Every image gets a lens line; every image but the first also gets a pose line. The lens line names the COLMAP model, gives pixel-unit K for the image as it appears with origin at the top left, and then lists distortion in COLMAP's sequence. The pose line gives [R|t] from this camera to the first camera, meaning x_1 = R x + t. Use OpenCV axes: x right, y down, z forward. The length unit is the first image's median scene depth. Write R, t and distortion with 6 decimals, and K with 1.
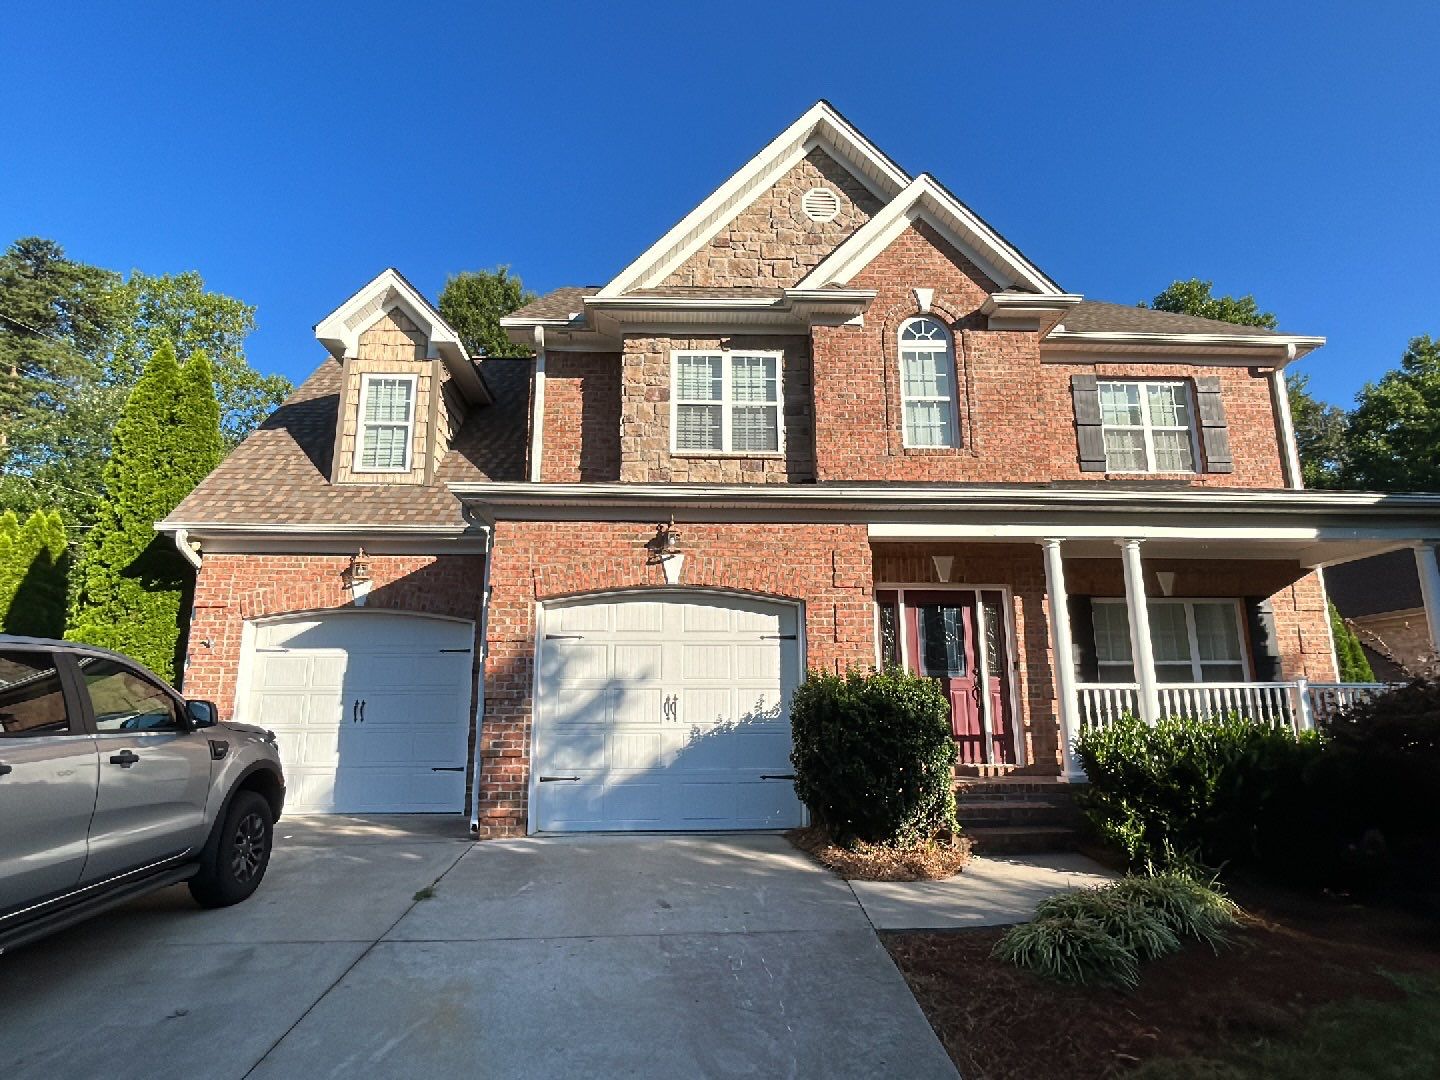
lens RADIAL K [[818.0, 0, 720.0], [0, 818.0, 540.0], [0, 0, 1]] dist [-0.003315, -0.002312]
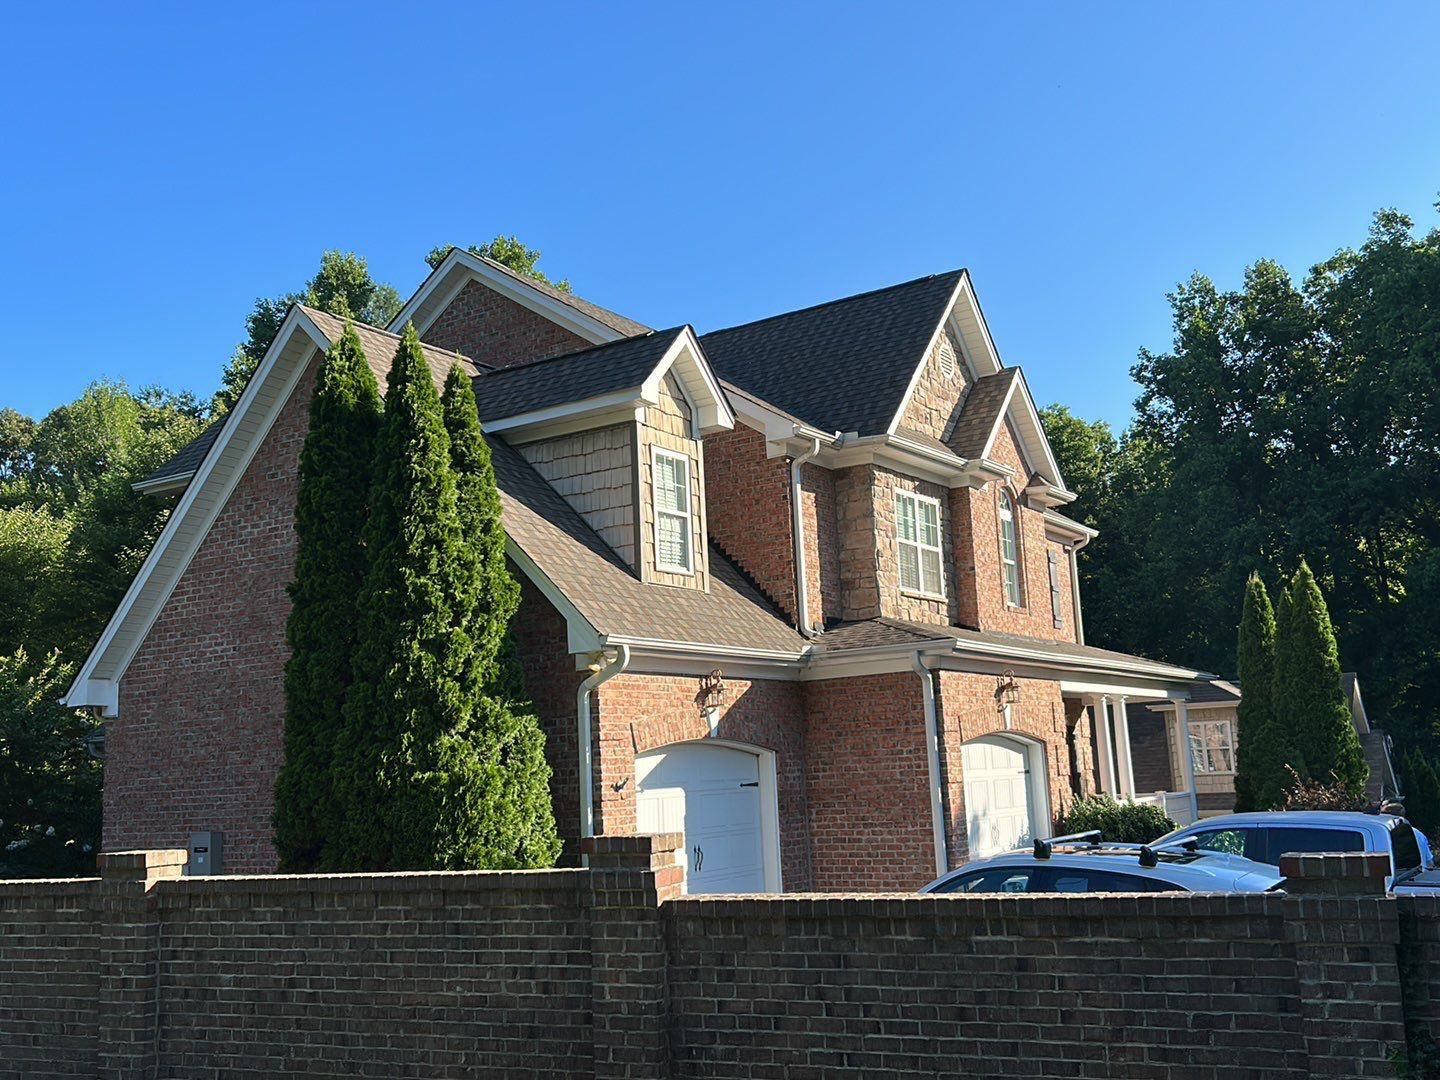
lens RADIAL K [[1408.3, 0, 730.4], [0, 1408.3, 543.4], [0, 0, 1]] dist [0.158982, -0.389229]
pose [[0.587448, 0.107887, 0.802038, -1.616112], [-0.128636, 0.990922, -0.039076, -0.066196], [-0.798973, -0.080216, 0.595993, 0.098542]]
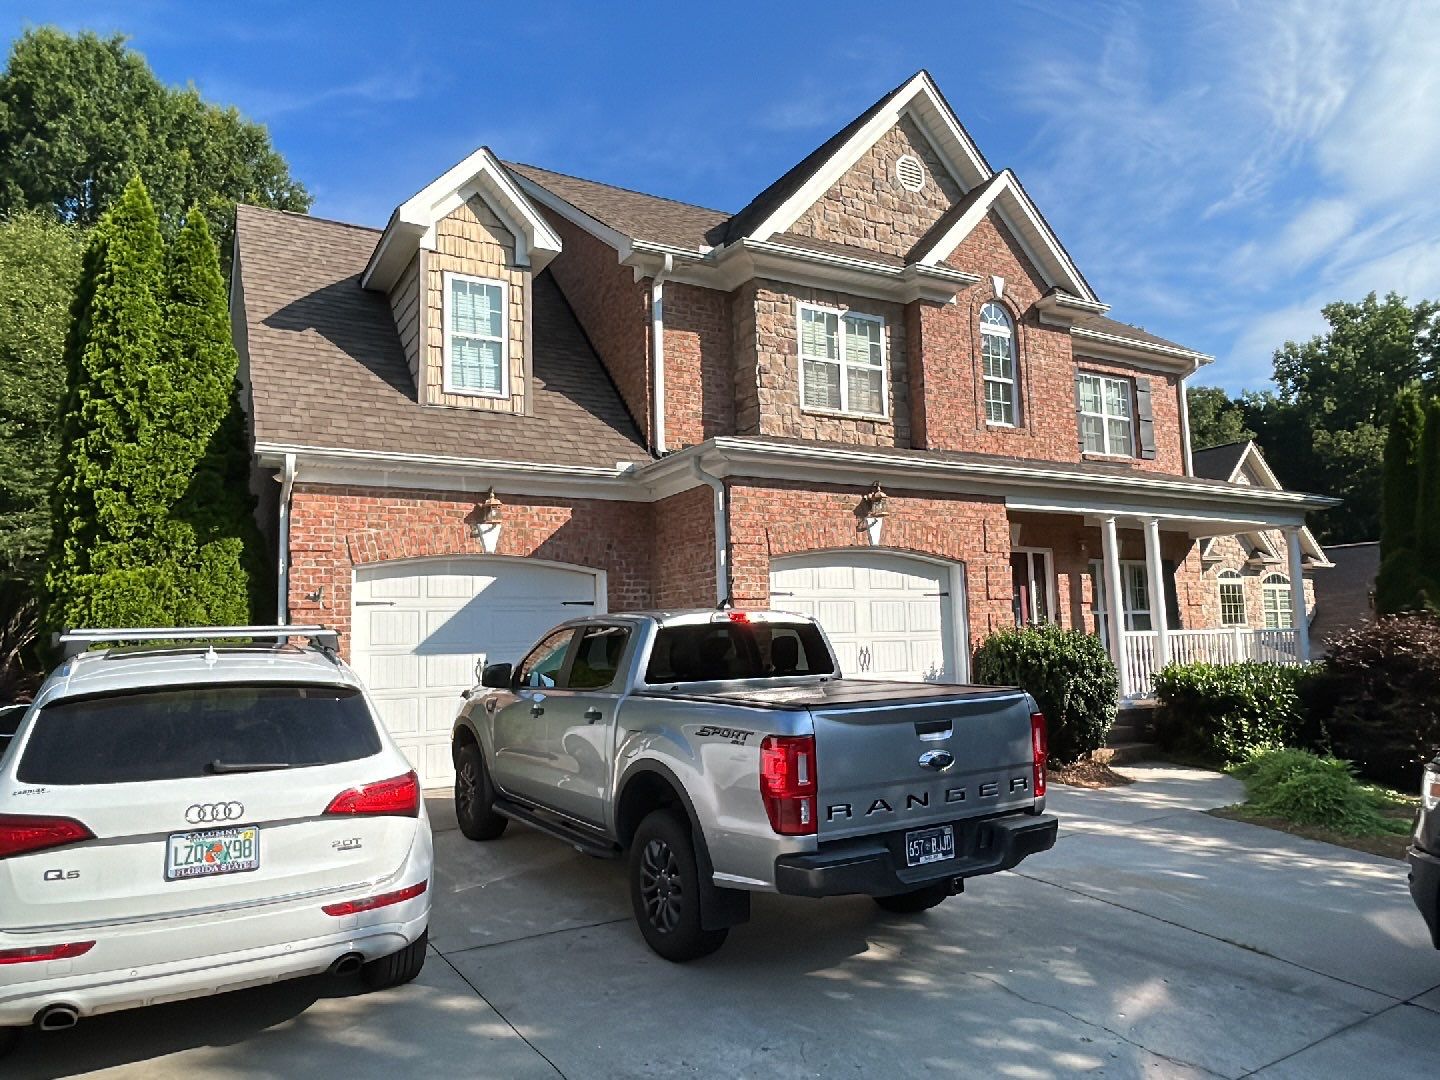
lens RADIAL K [[987.4, 0, 720.0], [0, 987.4, 540.0], [0, 0, 1]] dist [0.001561, -0.000698]
pose [[0.892352, 0.029570, 0.450370, -0.677147], [-0.071980, 0.994404, 0.077329, -0.032081], [-0.445563, -0.101422, 0.889487, -0.049543]]
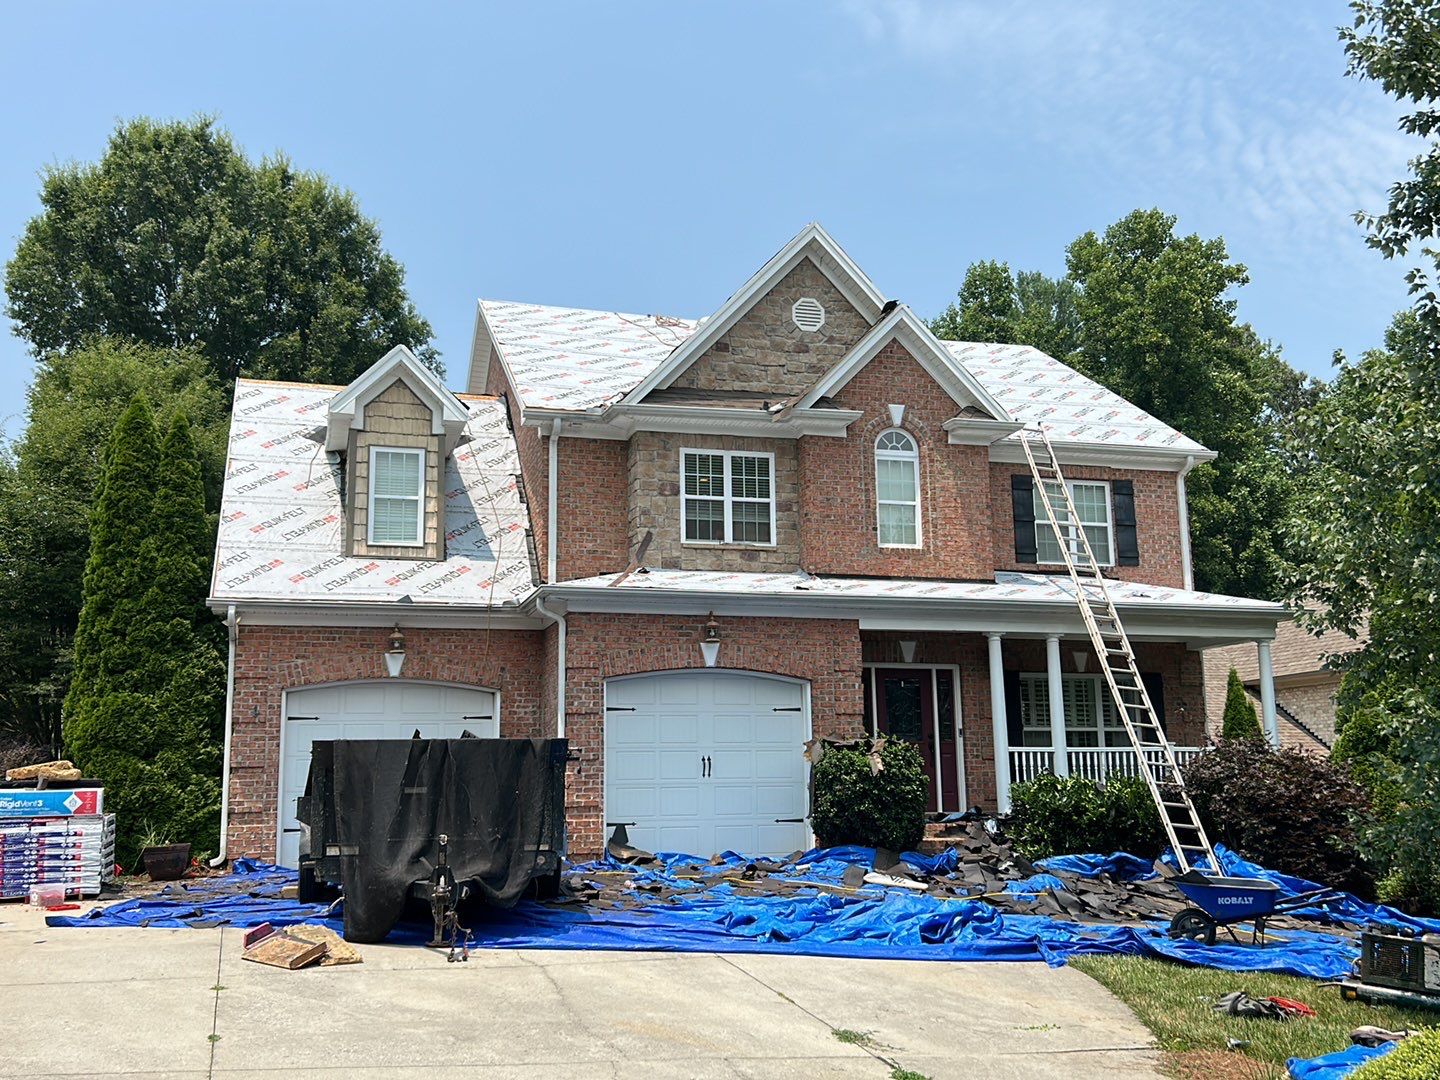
lens RADIAL K [[1408.3, 0, 730.4], [0, 1408.3, 543.4], [0, 0, 1]] dist [0.158982, -0.389229]
pose [[0.971737, 0.031239, 0.233991, -0.441465], [-0.039198, 0.998798, 0.029440, -0.163277], [-0.232790, -0.037780, 0.971793, -0.893006]]
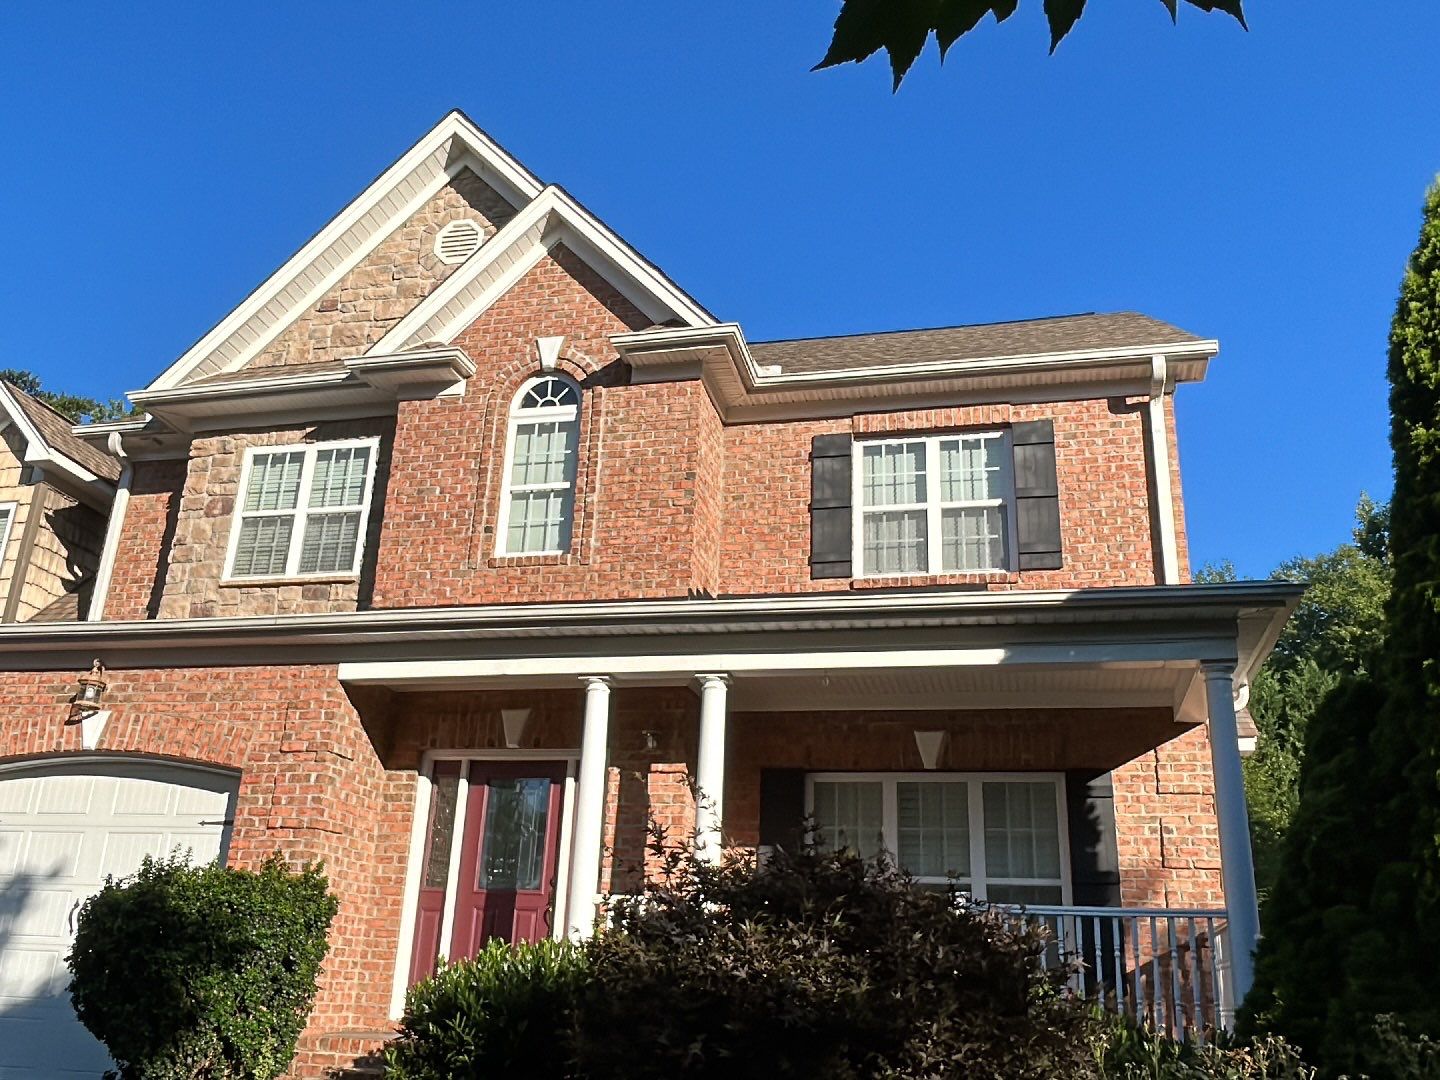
lens RADIAL K [[1259.5, 0, 720.0], [0, 1259.5, 540.0], [0, 0, 1]] dist [0.012494, 0.001214]
pose [[0.957128, -0.059790, -0.283427, 0.703217], [0.016631, 0.988194, -0.152301, 0.040941], [0.289187, 0.141058, 0.946823, 0.019059]]
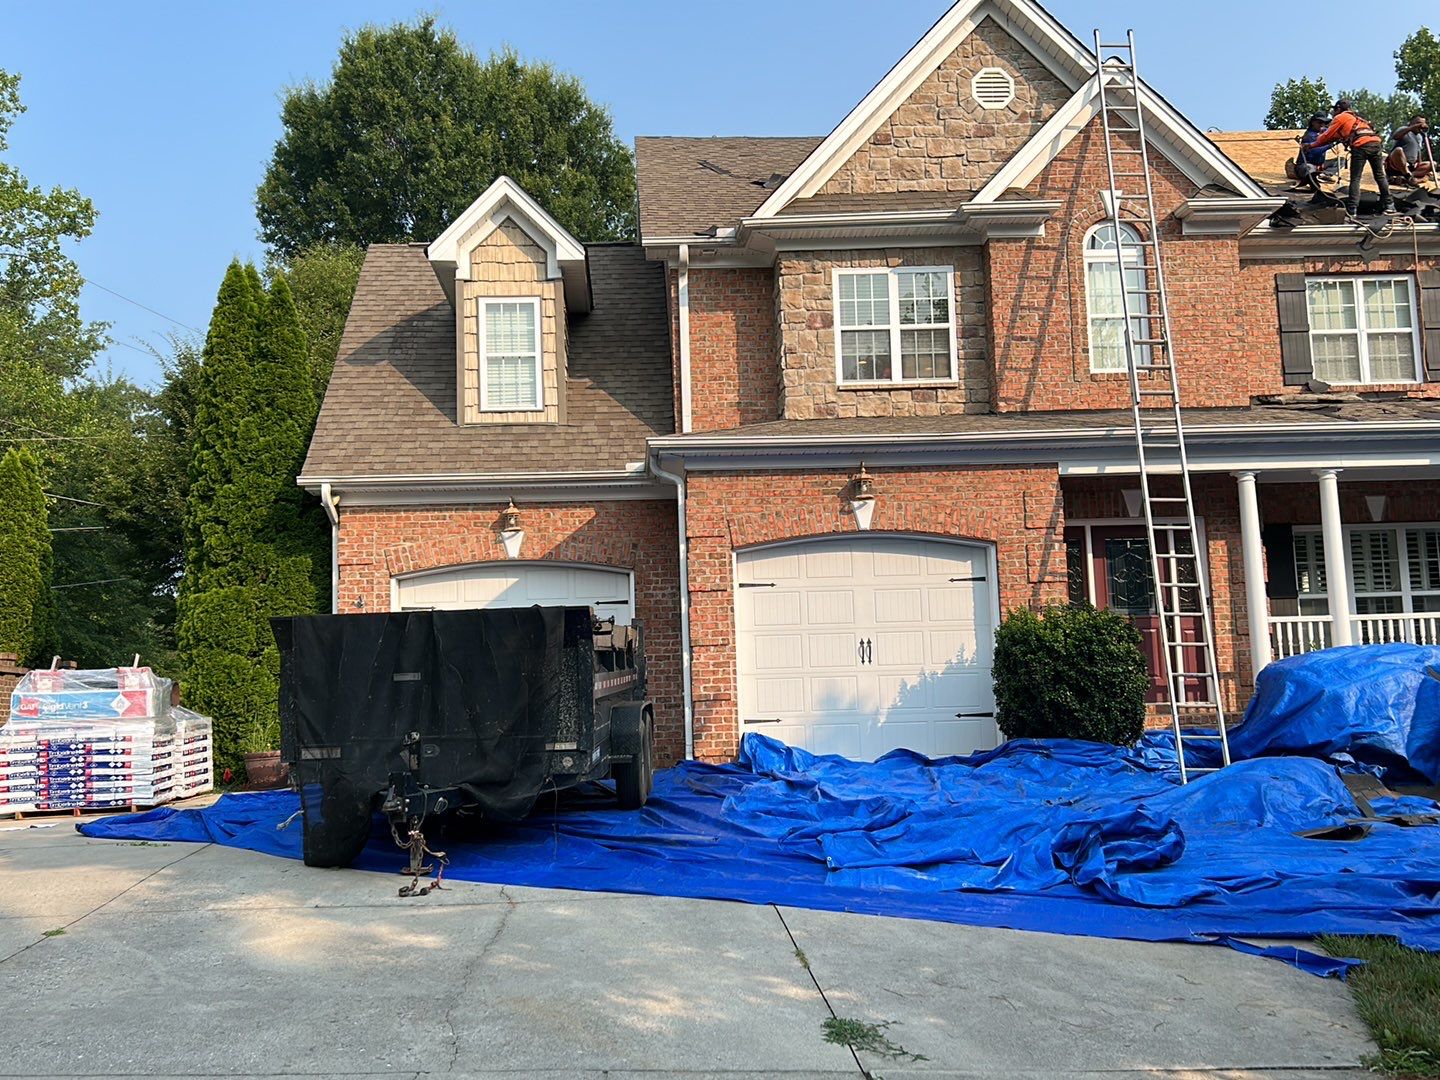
lens RADIAL K [[1401.3, 0, 718.7], [0, 1401.3, 556.7], [0, 0, 1]] dist [0.122707, -0.319045]
pose [[0.999595, -0.028388, 0.002163, -0.200077], [0.028011, 0.994215, 0.103692, -0.080742], [-0.005094, -0.103589, 0.994607, -0.597979]]
